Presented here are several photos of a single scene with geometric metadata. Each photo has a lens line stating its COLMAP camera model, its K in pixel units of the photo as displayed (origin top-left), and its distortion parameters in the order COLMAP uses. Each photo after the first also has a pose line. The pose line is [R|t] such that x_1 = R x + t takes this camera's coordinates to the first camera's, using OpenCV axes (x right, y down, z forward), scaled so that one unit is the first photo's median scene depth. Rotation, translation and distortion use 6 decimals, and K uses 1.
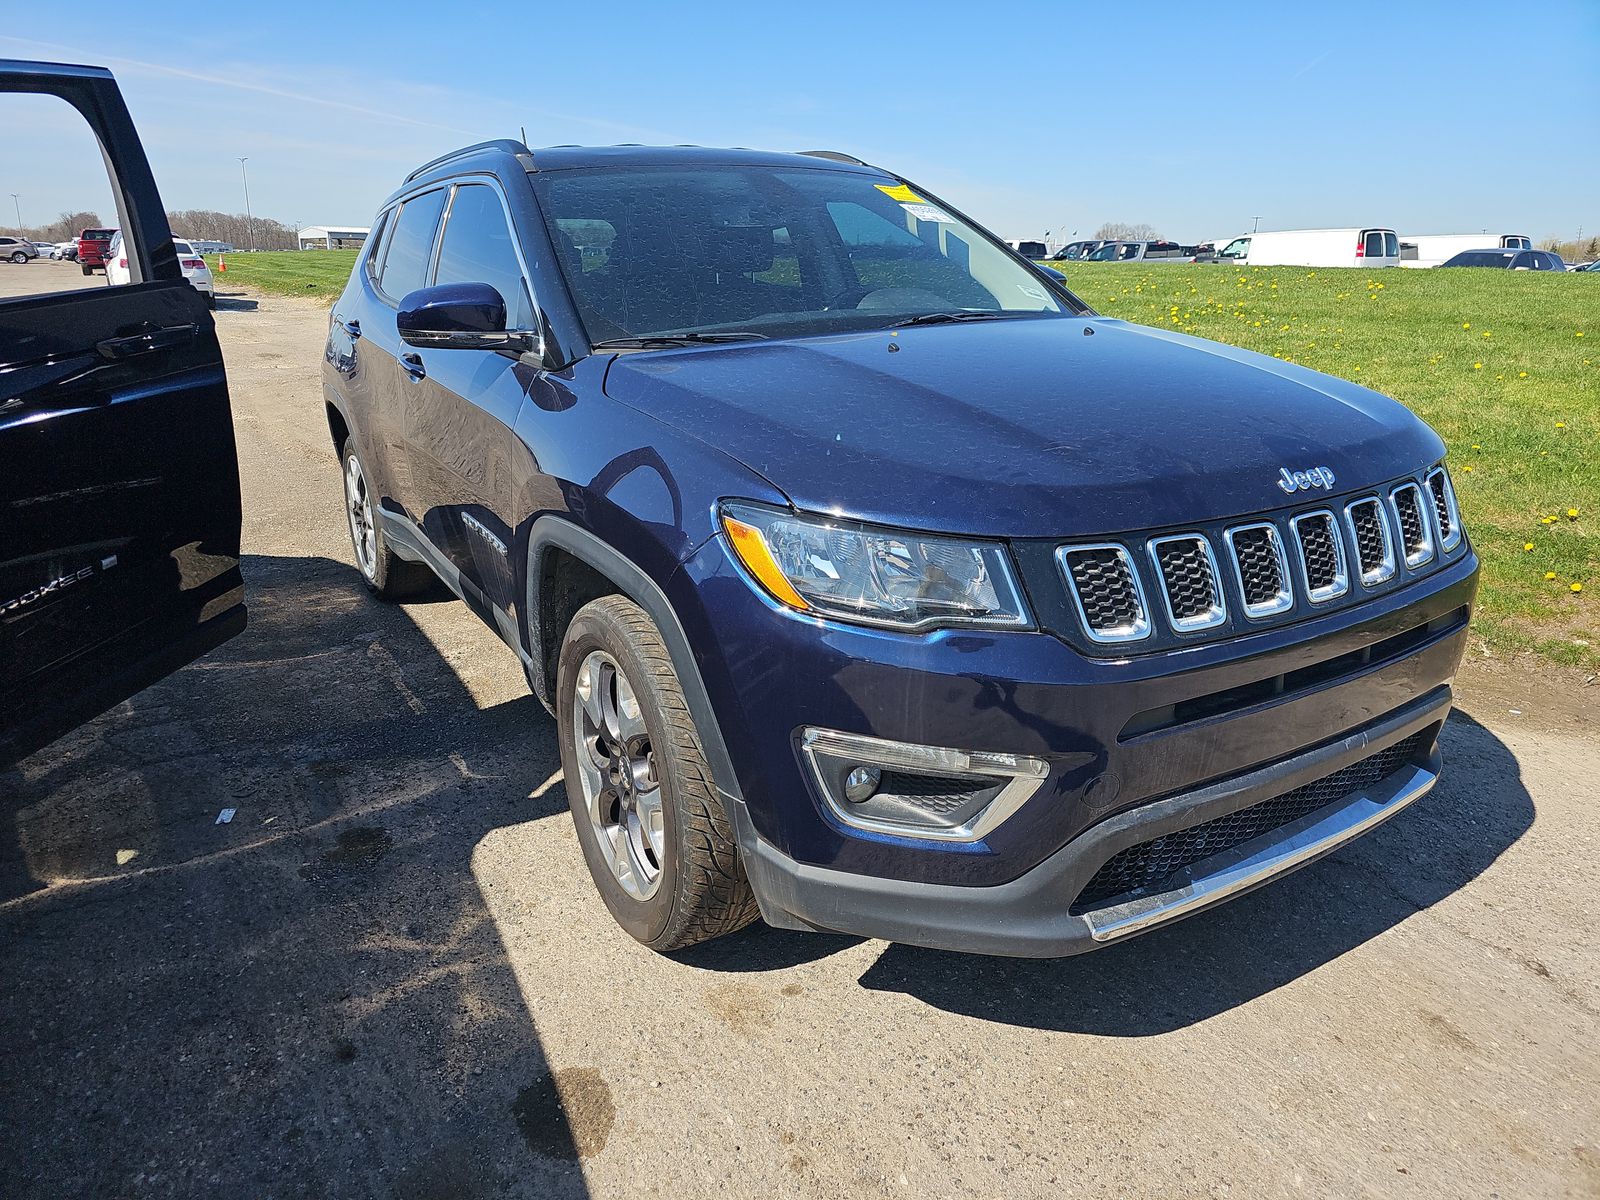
lens RADIAL K [[1061.9, 0, 858.8], [0, 1061.9, 571.1], [0, 0, 1]] dist [0.085105, -0.070914]
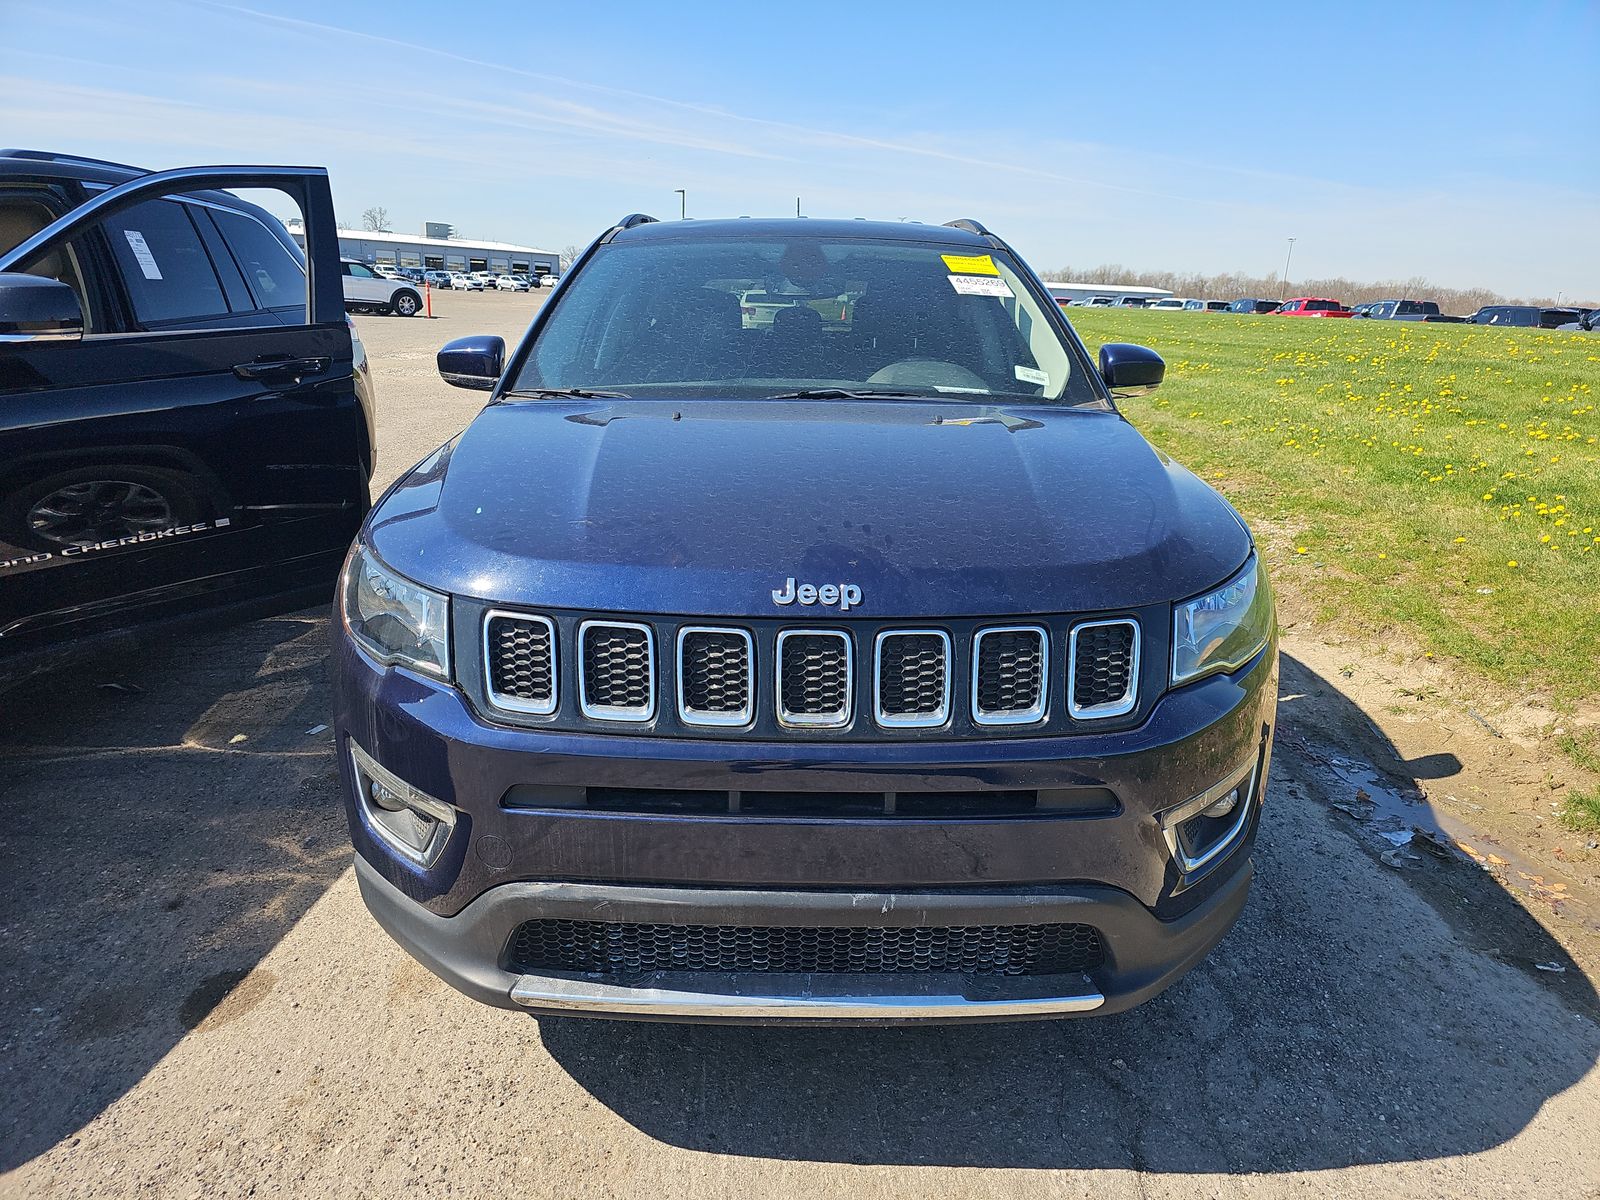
lens RADIAL K [[1100.7, 0, 800.0], [0, 1100.7, 600.0], [0, 0, 1]] dist [0.083147, -0.078958]
pose [[0.842739, 0.160486, -0.513844, 0.801716], [-0.168872, 0.985159, 0.030727, -0.093780], [0.511150, 0.060879, 0.857333, 0.185306]]
